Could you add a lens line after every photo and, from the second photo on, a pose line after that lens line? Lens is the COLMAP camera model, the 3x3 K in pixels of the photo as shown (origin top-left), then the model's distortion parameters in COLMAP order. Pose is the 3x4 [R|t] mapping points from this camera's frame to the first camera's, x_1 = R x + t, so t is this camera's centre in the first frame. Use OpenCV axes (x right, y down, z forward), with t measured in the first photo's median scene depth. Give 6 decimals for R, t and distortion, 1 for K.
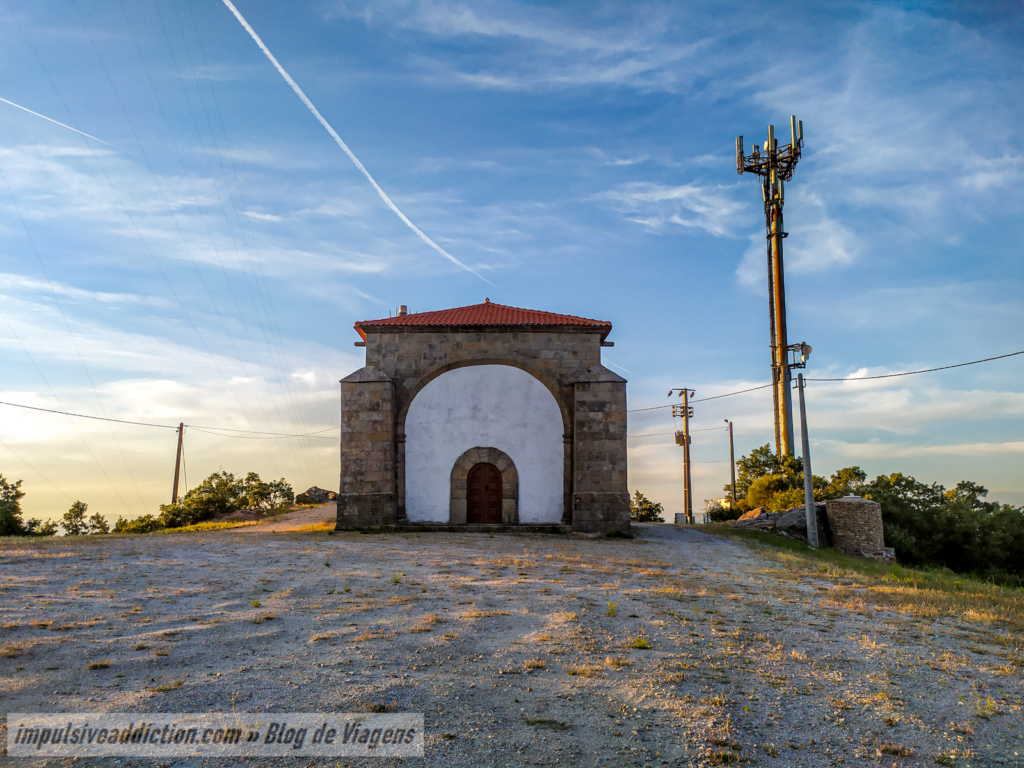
lens RADIAL K [[777.2, 0, 507.2], [0, 777.2, 384.8], [0, 0, 1]] dist [0.081643, -0.036798]
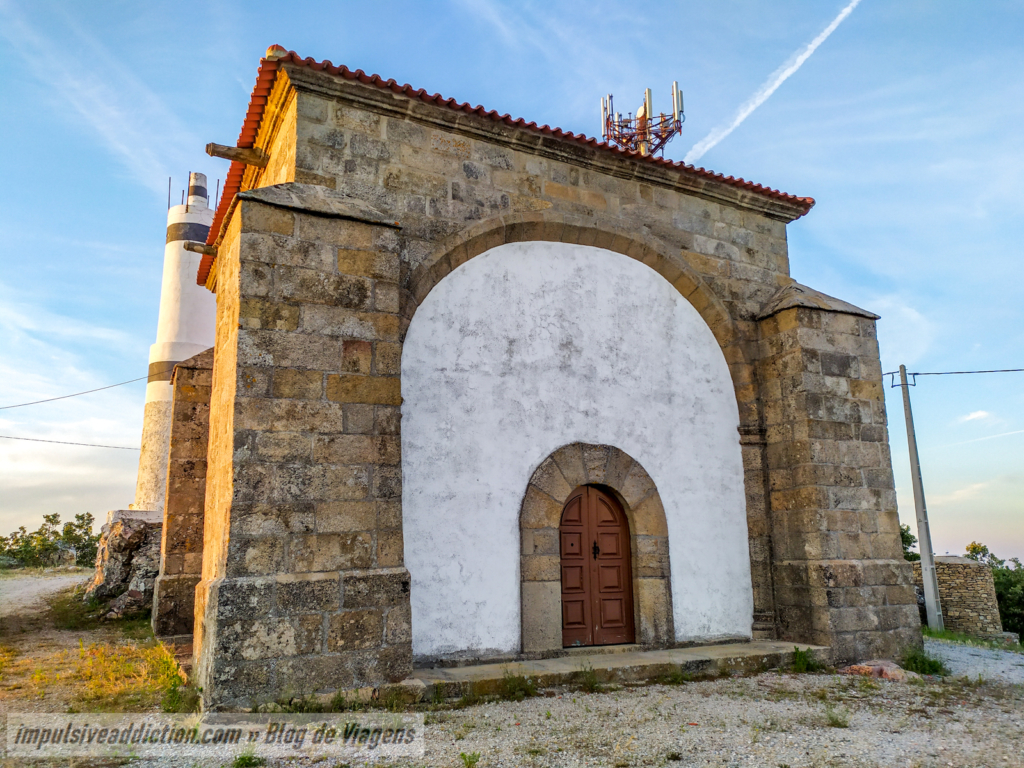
lens RADIAL K [[777.2, 0, 521.0], [0, 777.2, 380.9], [0, 0, 1]] dist [0.081643, -0.036798]
pose [[0.886381, 0.088979, 0.454325, -0.243640], [-0.061642, 0.995302, -0.074667, 0.080145], [-0.458834, 0.038178, 0.887702, 0.668701]]
